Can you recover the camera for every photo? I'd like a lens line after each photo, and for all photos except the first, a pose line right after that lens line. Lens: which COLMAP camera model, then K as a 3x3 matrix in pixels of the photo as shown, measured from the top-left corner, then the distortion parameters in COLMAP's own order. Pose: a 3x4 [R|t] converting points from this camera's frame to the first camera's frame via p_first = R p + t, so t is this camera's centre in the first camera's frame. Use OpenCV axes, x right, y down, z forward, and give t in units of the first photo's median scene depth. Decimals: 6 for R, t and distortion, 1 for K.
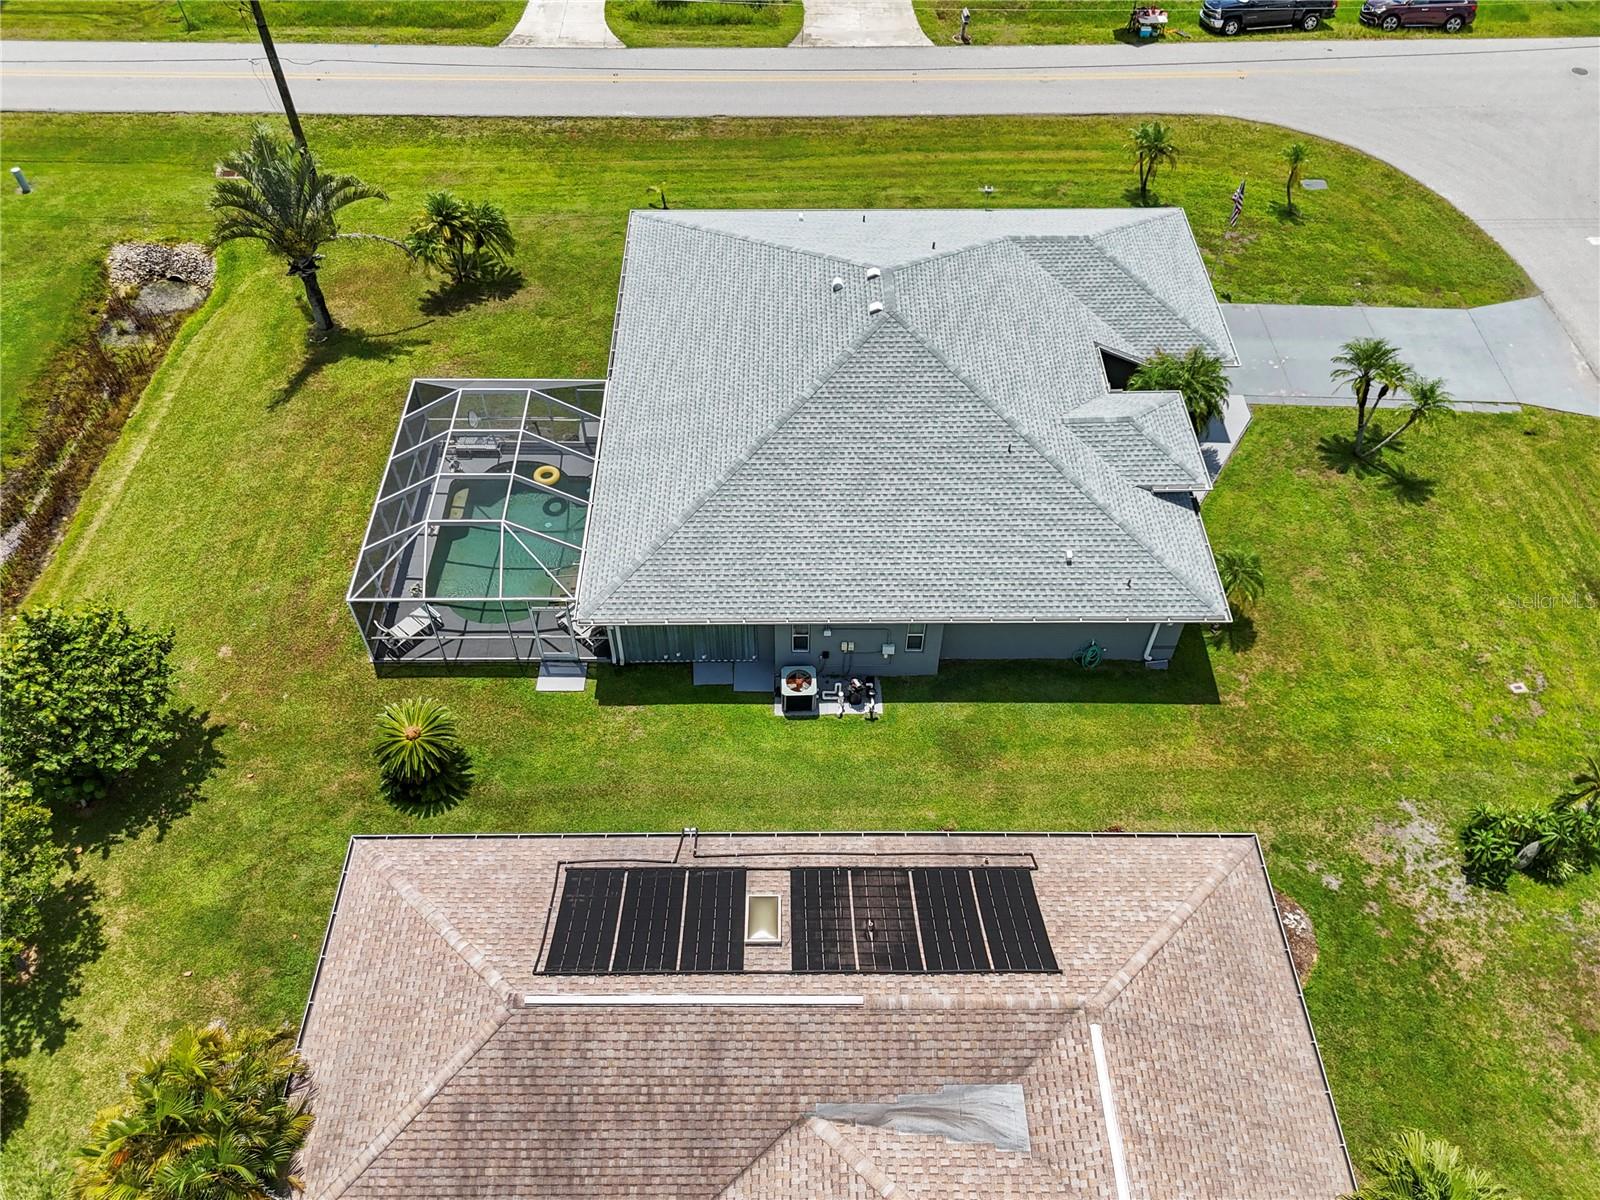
lens RADIAL K [[1124.9, 0, 786.9], [0, 1124.9, 627.2], [0, 0, 1]] dist [0.024743, -0.001345]
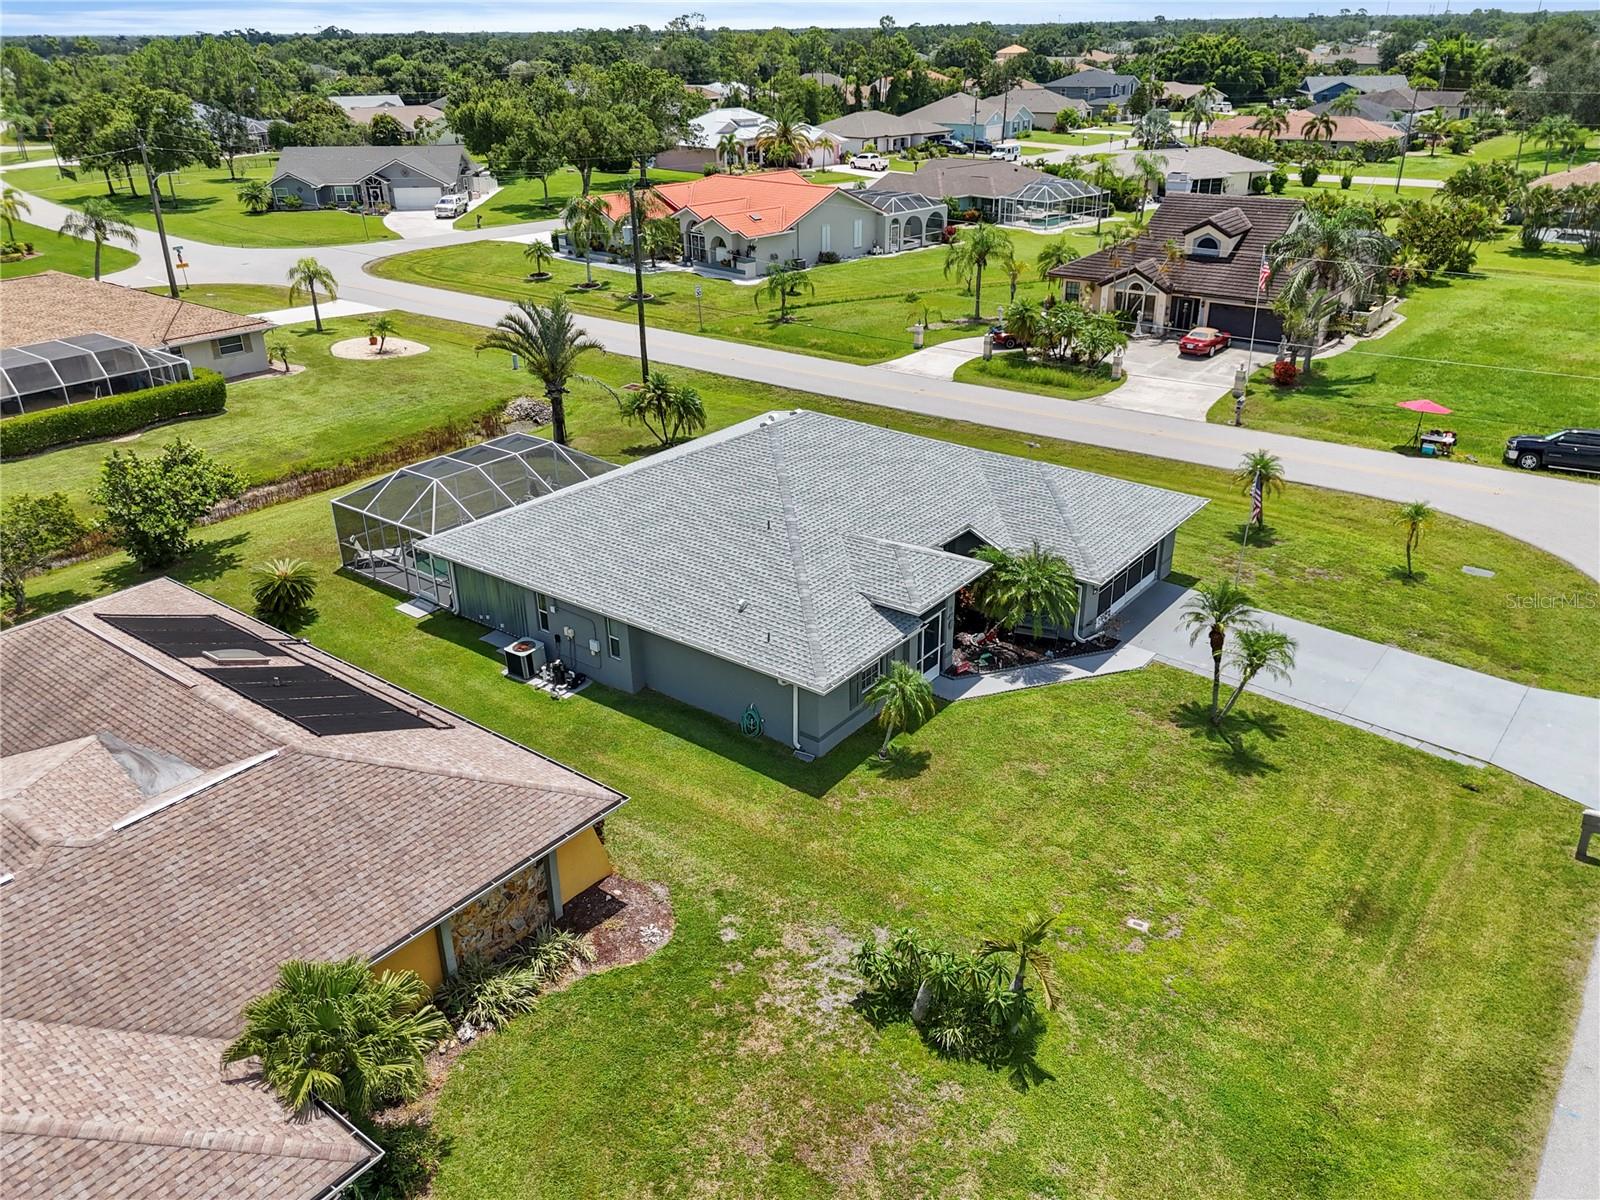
lens RADIAL K [[1194.2, 0, 800.0], [0, 1194.2, 600.0], [0, 0, 1]] dist [0.026820, -0.005393]
pose [[0.789909, 0.254029, -0.558133, 0.869935], [-0.475674, 0.828235, -0.296244, 0.228188], [0.387011, 0.499495, 0.775066, 0.136288]]
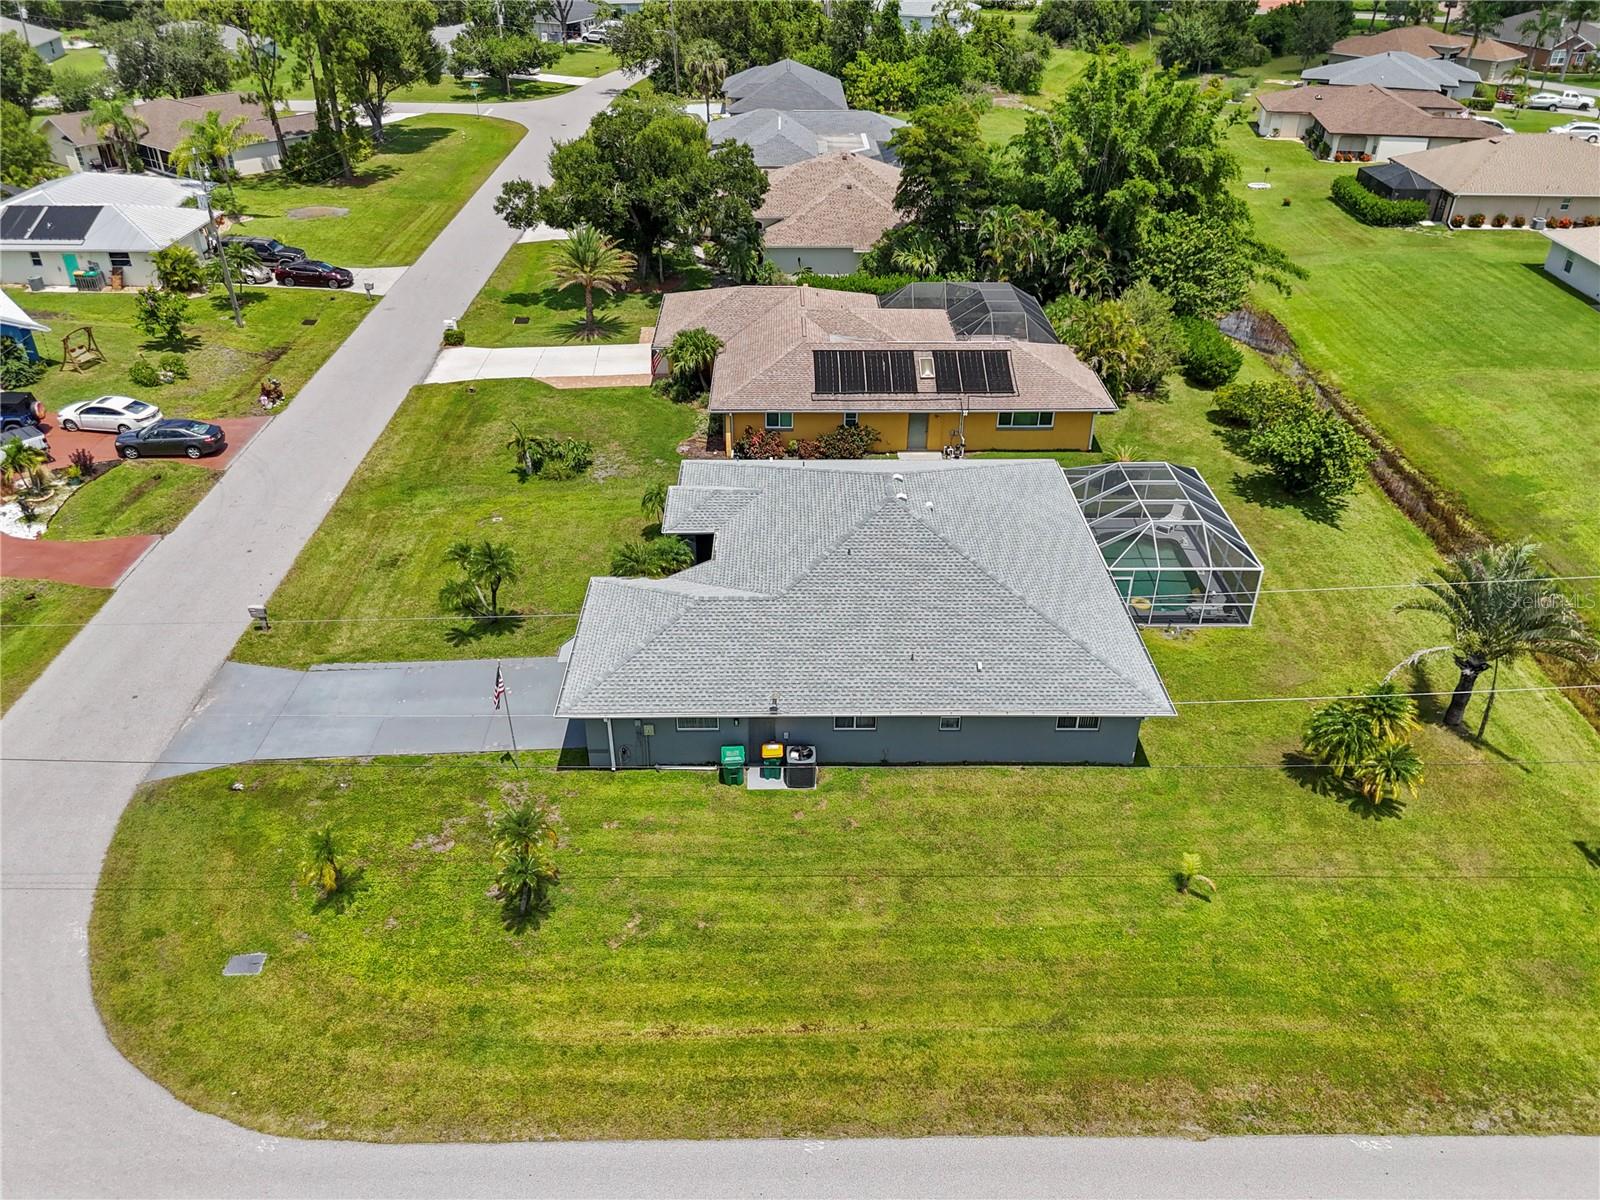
lens RADIAL K [[1216.2, 0, 823.4], [0, 1216.2, 598.3], [0, 0, 1]] dist [0.084598, -0.001842]
pose [[-0.999487, 0.015242, -0.028161, 0.214707], [-0.026461, 0.102101, 0.994422, -1.742566], [0.018032, 0.994657, -0.101646, 1.307846]]
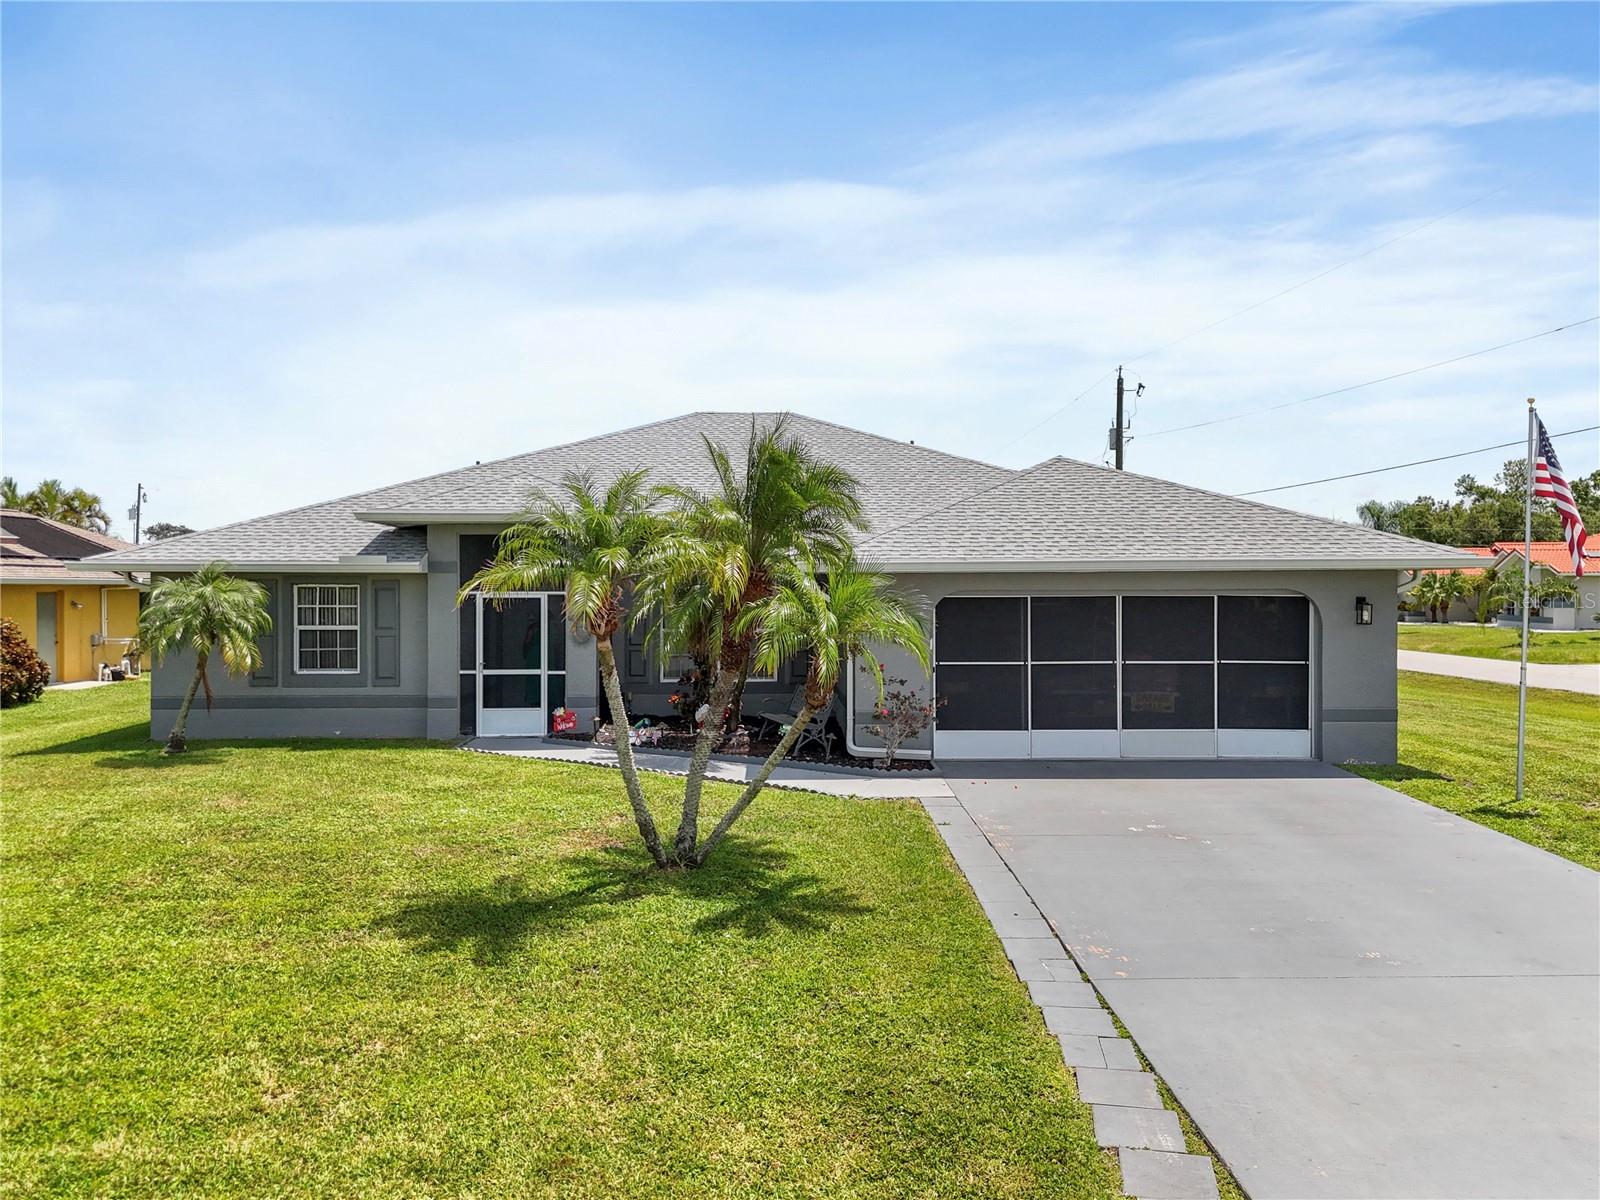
lens RADIAL K [[1194.2, 0, 800.0], [0, 1194.2, 600.0], [0, 0, 1]] dist [0.026820, -0.005393]
pose [[0.038857, 0.018654, -0.999071, 0.921557], [-0.788575, 0.614639, -0.019194, -0.243685], [0.613709, 0.788588, 0.038593, 1.123445]]
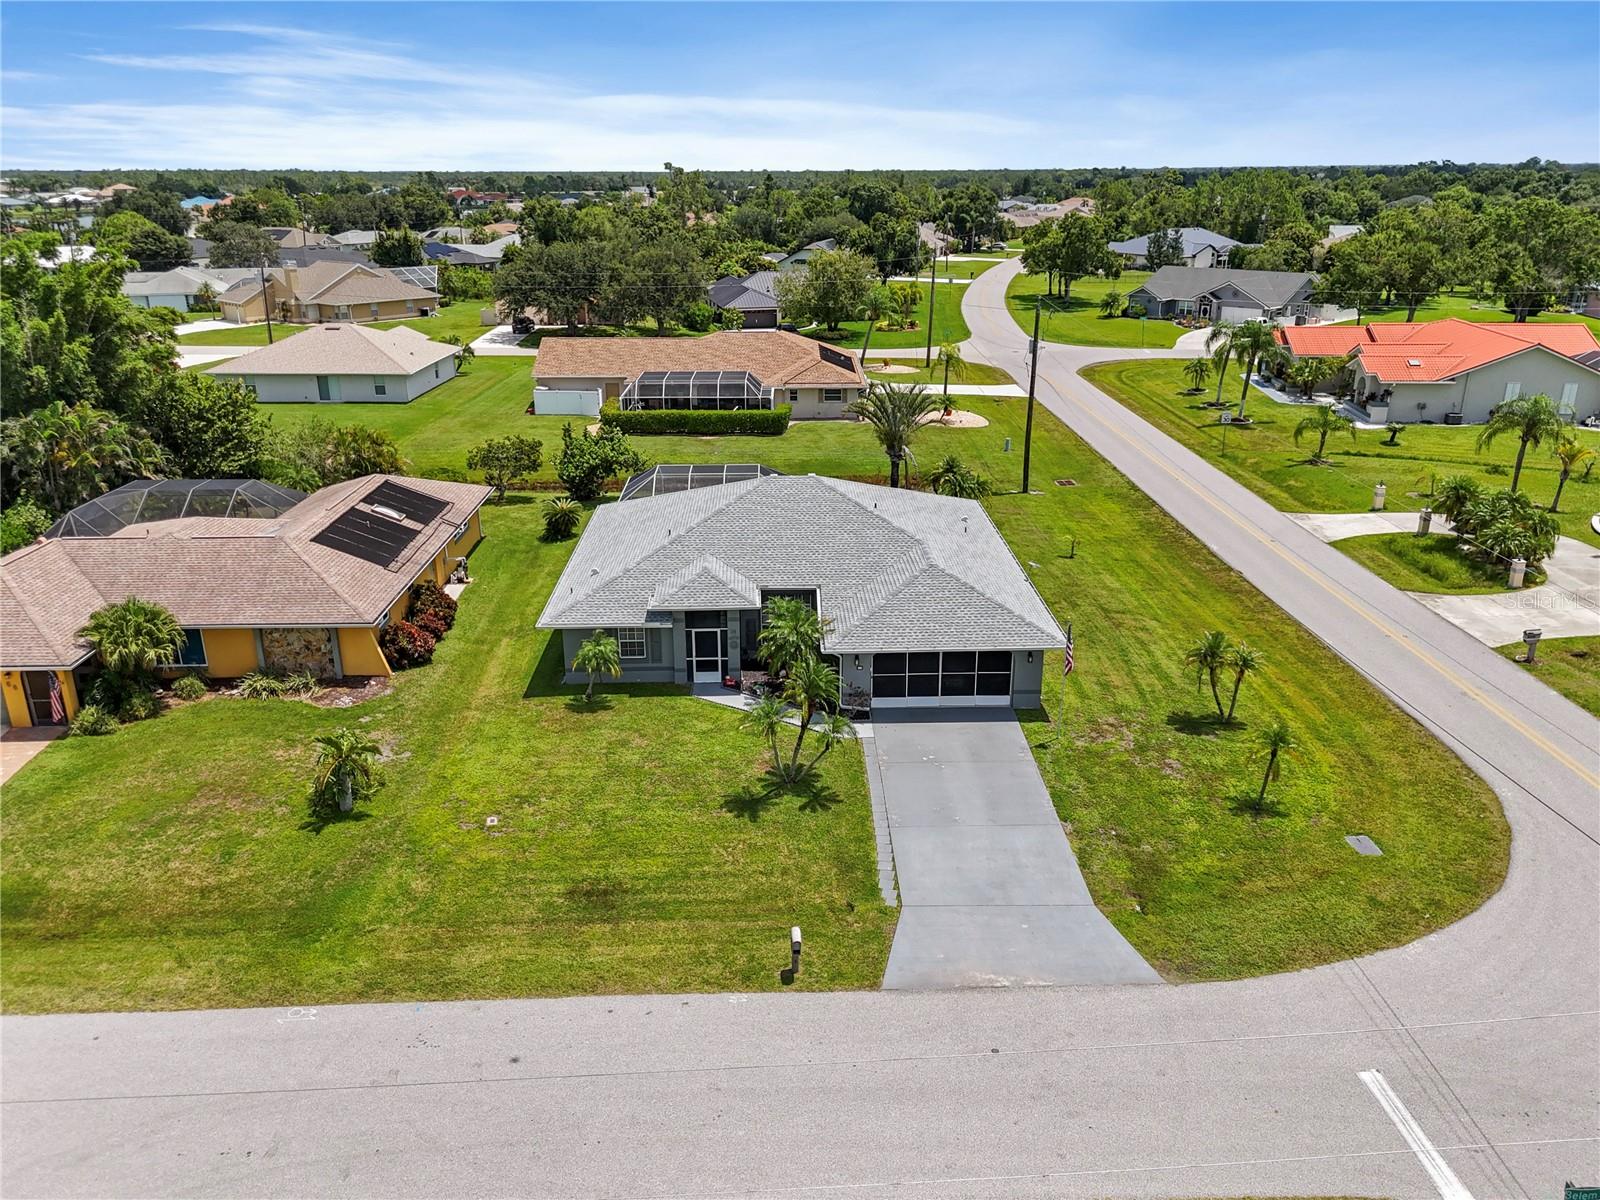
lens RADIAL K [[1176.0, 0, 800.0], [0, 1176.0, 600.0], [0, 0, 1]] dist [0.049997, -0.003520]
pose [[0.031064, 0.341015, -0.939545, 1.649306], [-0.786300, 0.588656, 0.187660, -0.518183], [0.617064, 0.732934, 0.286426, 0.702441]]
